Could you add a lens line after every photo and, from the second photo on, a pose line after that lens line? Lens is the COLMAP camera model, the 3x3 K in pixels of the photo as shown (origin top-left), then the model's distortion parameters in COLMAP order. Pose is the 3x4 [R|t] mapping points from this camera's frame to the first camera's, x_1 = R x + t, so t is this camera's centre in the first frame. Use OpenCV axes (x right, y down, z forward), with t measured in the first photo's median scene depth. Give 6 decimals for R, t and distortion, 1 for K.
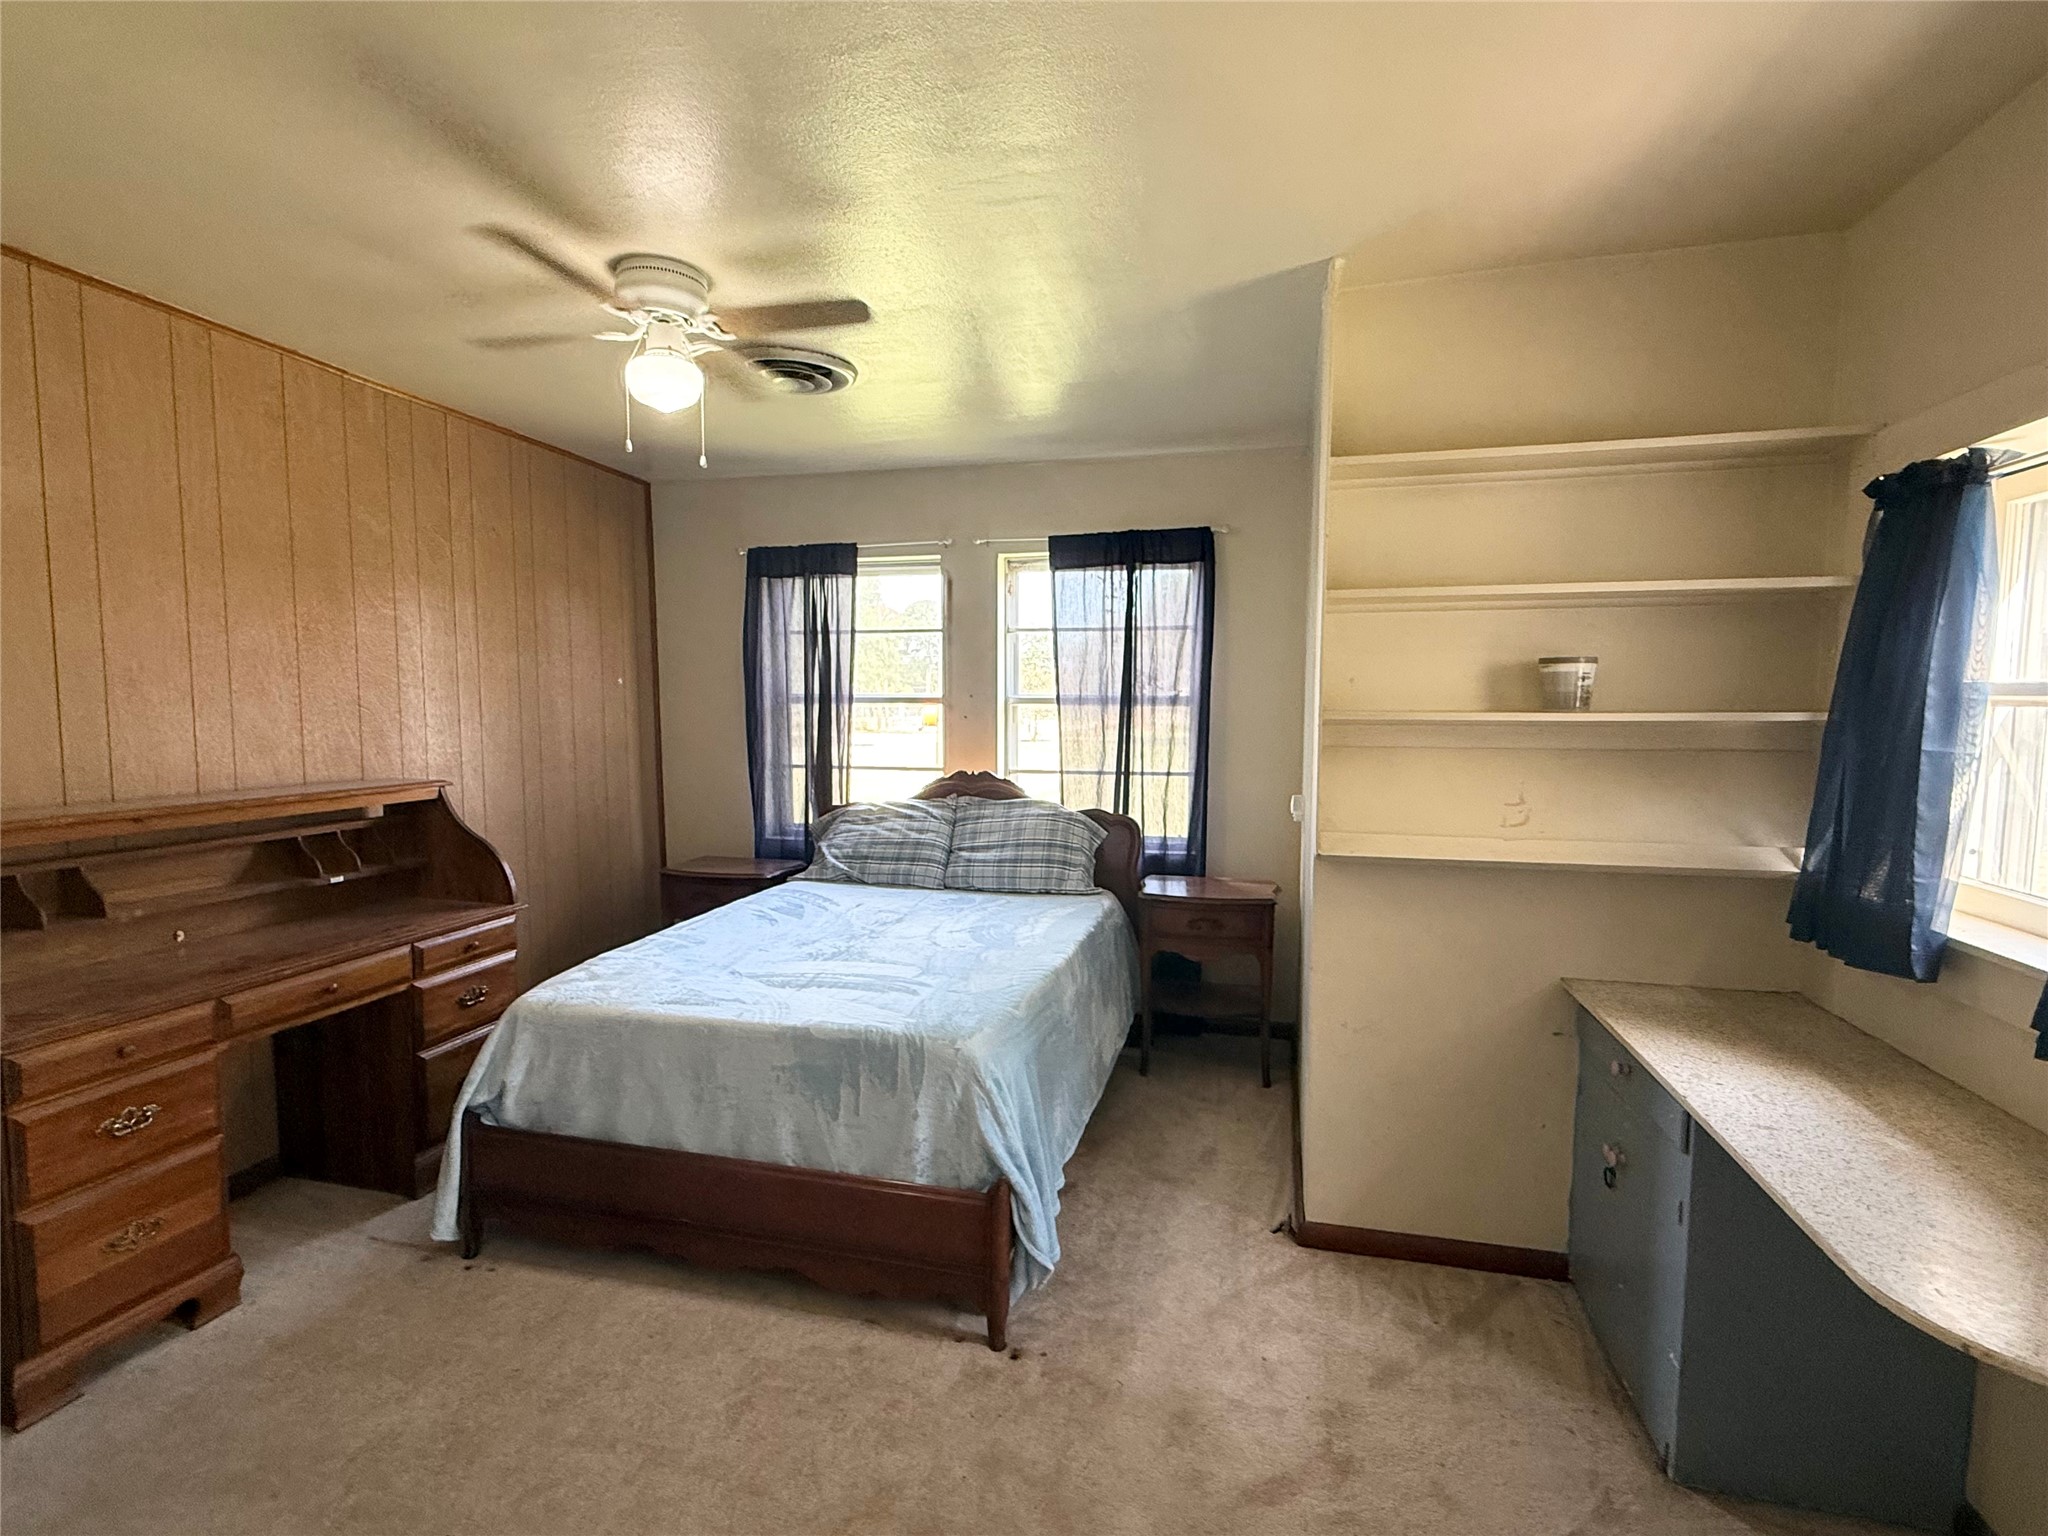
lens RADIAL K [[991.5, 0, 1030.6], [0, 991.5, 772.6], [0, 0, 1]] dist [0.001052, -0.001674]
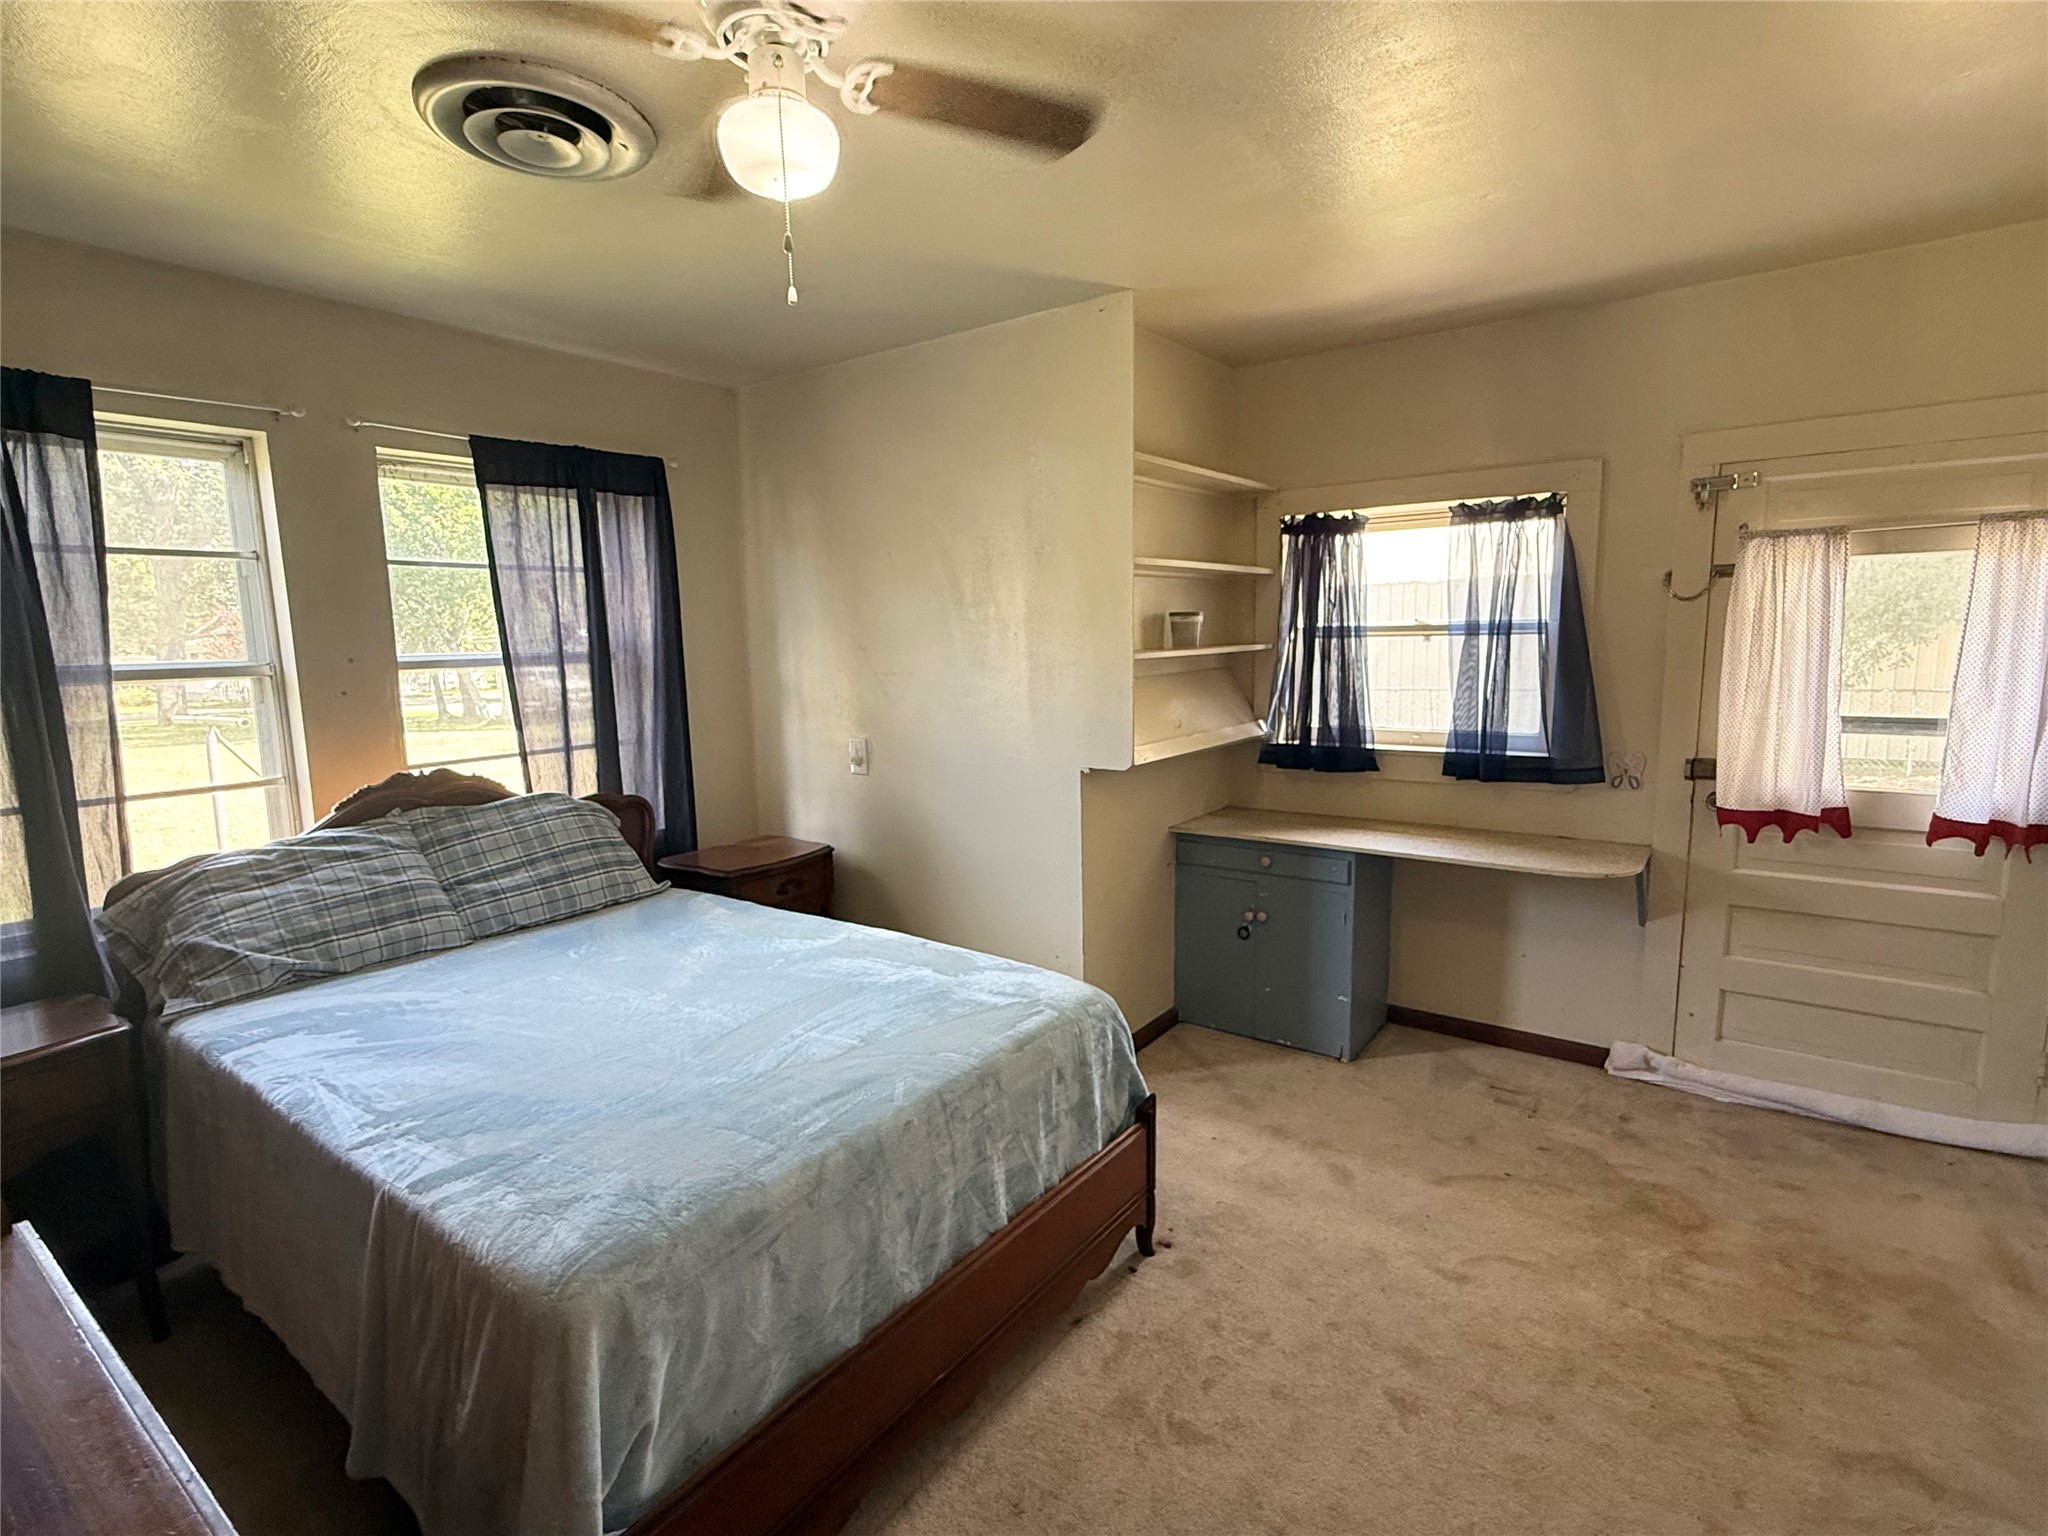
lens RADIAL K [[991.5, 0, 1026.9], [0, 991.5, 765.1], [0, 0, 1]] dist [0.001052, -0.001674]
pose [[0.380314, -0.135622, 0.914859, -0.547049], [0.095019, 0.989685, 0.107214, -0.040658], [-0.919963, 0.046154, 0.389278, 0.369197]]
